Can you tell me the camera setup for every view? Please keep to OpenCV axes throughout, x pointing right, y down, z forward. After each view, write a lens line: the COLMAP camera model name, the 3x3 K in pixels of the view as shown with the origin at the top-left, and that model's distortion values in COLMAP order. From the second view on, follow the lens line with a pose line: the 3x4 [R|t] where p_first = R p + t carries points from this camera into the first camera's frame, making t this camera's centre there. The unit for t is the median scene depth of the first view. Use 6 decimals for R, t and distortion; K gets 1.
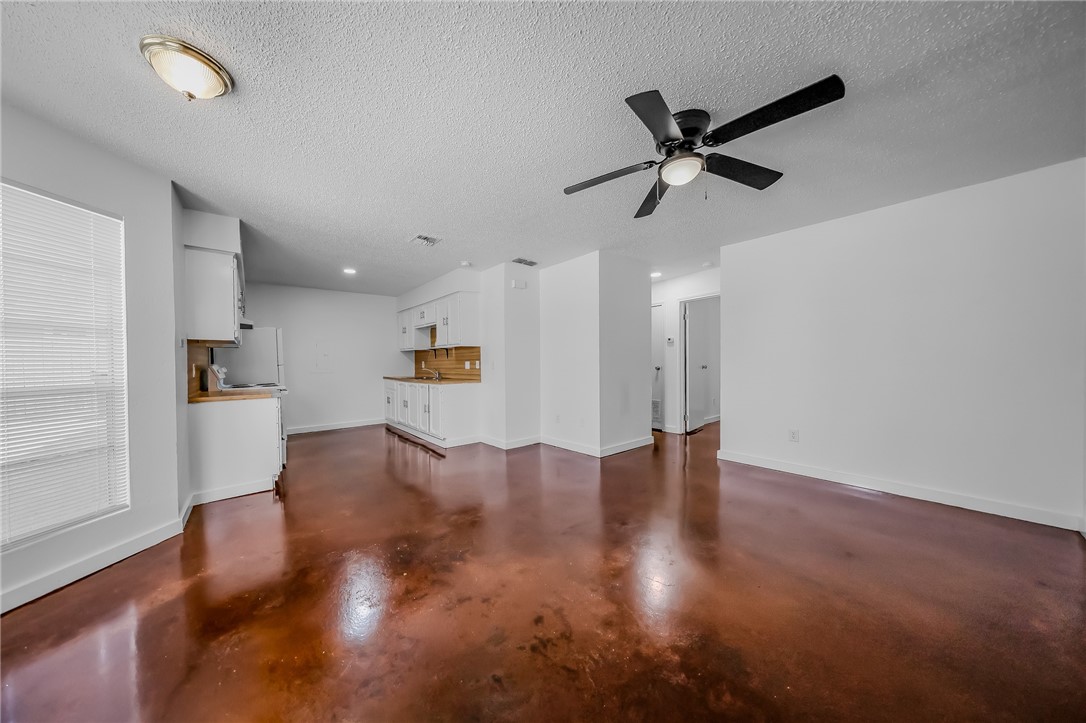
lens RADIAL K [[331.3, 0, 540.0], [0, 331.3, 365.0], [0, 0, 1]] dist [0.000181, 0.000002]
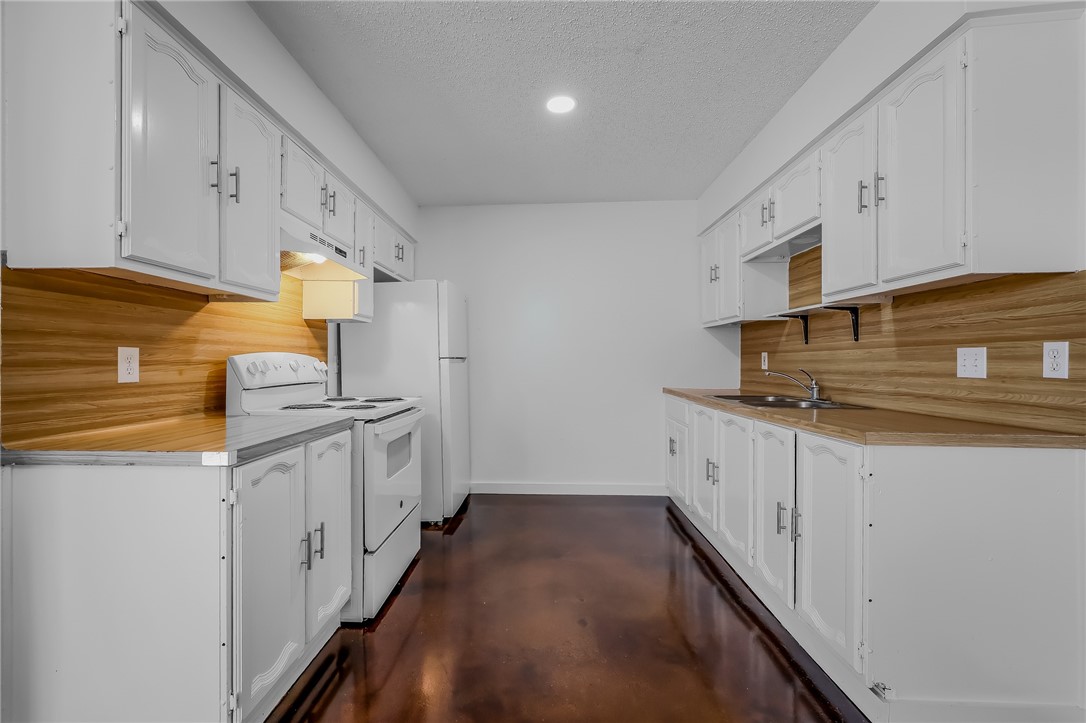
lens RADIAL K [[447.3, 0, 509.9], [0, 447.3, 359.3], [0, 0, 1]] dist [0.000635, 0.000008]
pose [[0.670153, 0.007873, -0.742181, -0.193376], [-0.014511, 0.999892, -0.002496, 0.002960], [0.742081, 0.012442, 0.670195, 0.507689]]
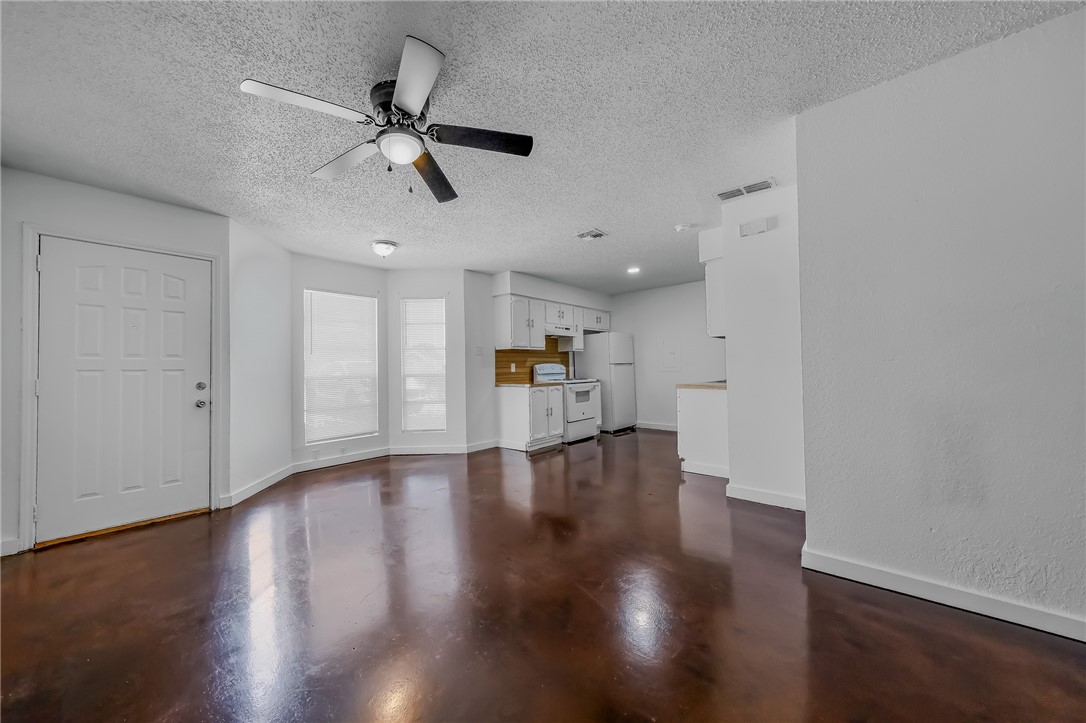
lens RADIAL K [[401.9, 0, 539.8], [0, 401.9, 357.8], [0, 0, 1]] dist [-0.002284, -0.000035]
pose [[0.101046, -0.009536, -0.994836, 0.502657], [0.006636, 0.999938, -0.008911, -0.007075], [0.994860, -0.005701, 0.101103, 0.481081]]
